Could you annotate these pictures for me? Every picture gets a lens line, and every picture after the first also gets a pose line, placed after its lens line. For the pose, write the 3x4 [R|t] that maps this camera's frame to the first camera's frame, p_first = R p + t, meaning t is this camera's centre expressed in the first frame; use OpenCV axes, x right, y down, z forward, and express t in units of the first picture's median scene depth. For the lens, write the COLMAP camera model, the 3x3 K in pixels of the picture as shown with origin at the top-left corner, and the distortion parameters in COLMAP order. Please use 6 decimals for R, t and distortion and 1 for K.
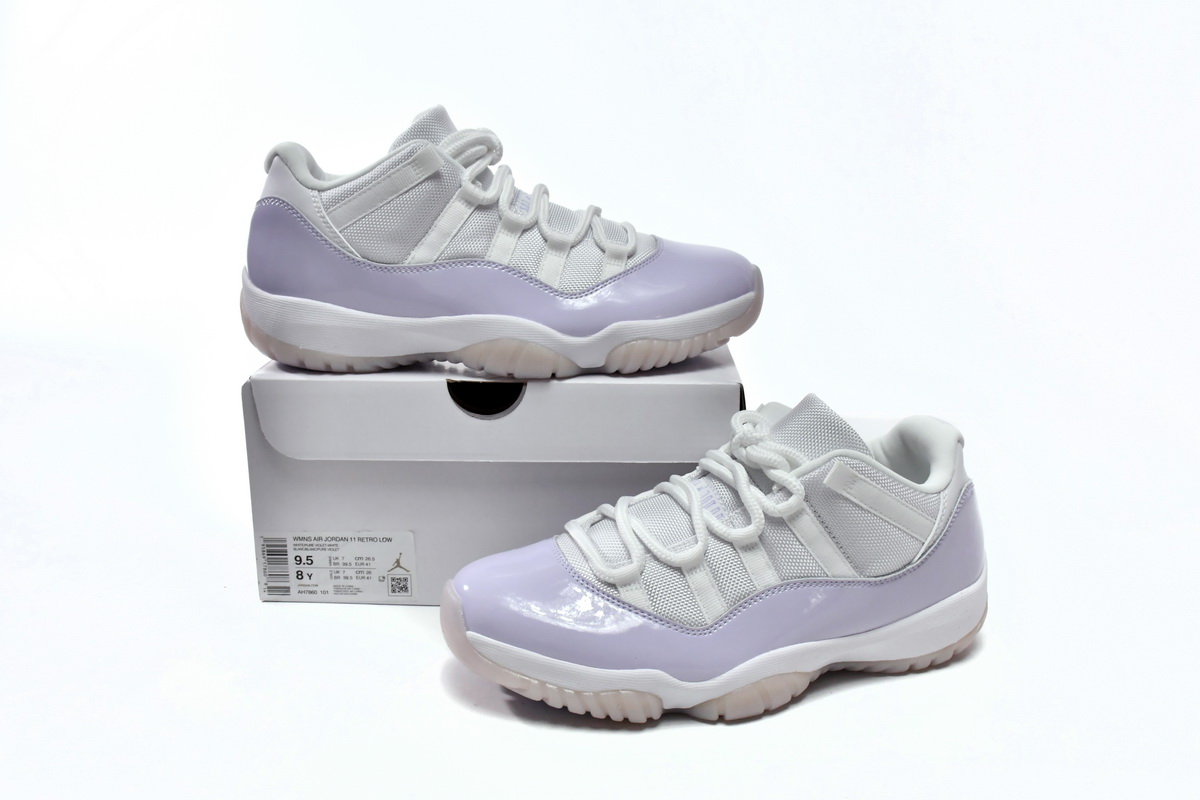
lens RADIAL K [[1201.5, 0, 598.7], [0, 1201.5, 398.6], [0, 0, 1]] dist [-0.013460, 0.000000]
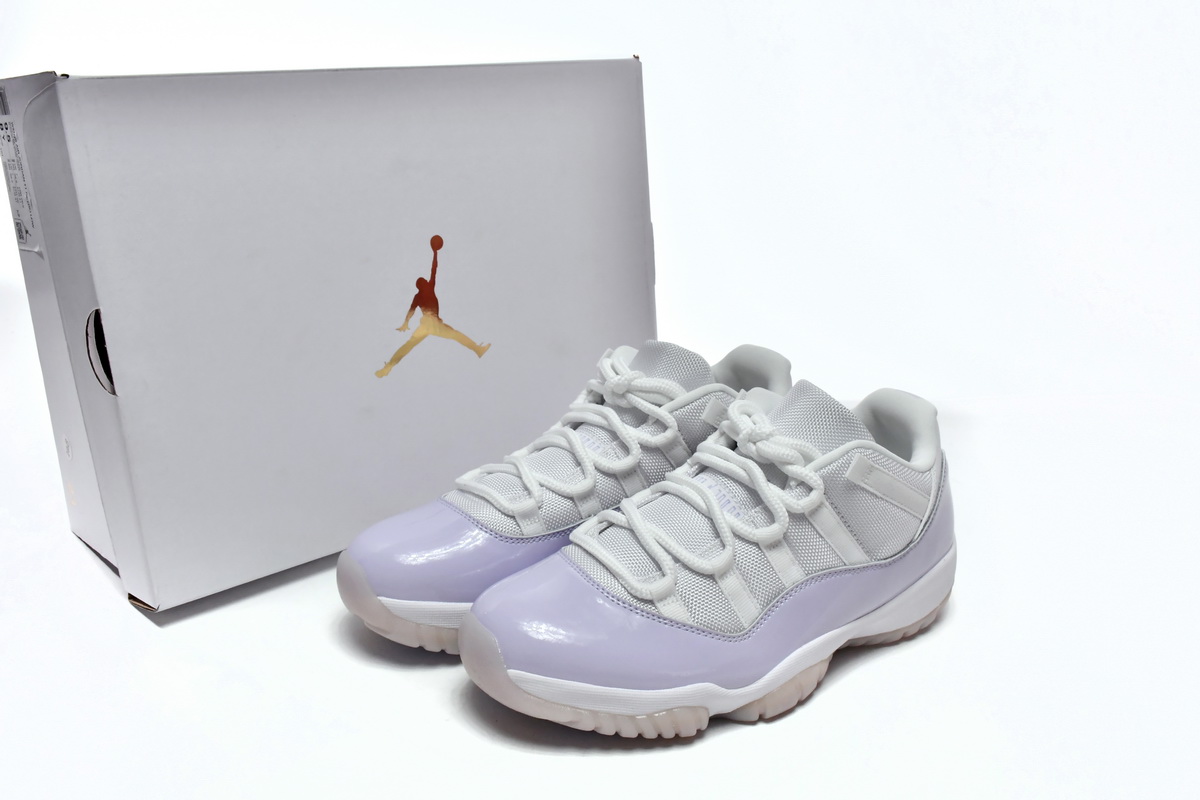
lens RADIAL K [[1201.5, 0, 600.3], [0, 1201.5, 398.9], [0, 0, 1]] dist [-0.013460, 0.000000]
pose [[0.956950, -0.080755, 0.278793, -0.281173], [0.052362, 0.992788, 0.107839, -0.112352], [-0.285492, -0.088598, 0.954277, 0.100822]]
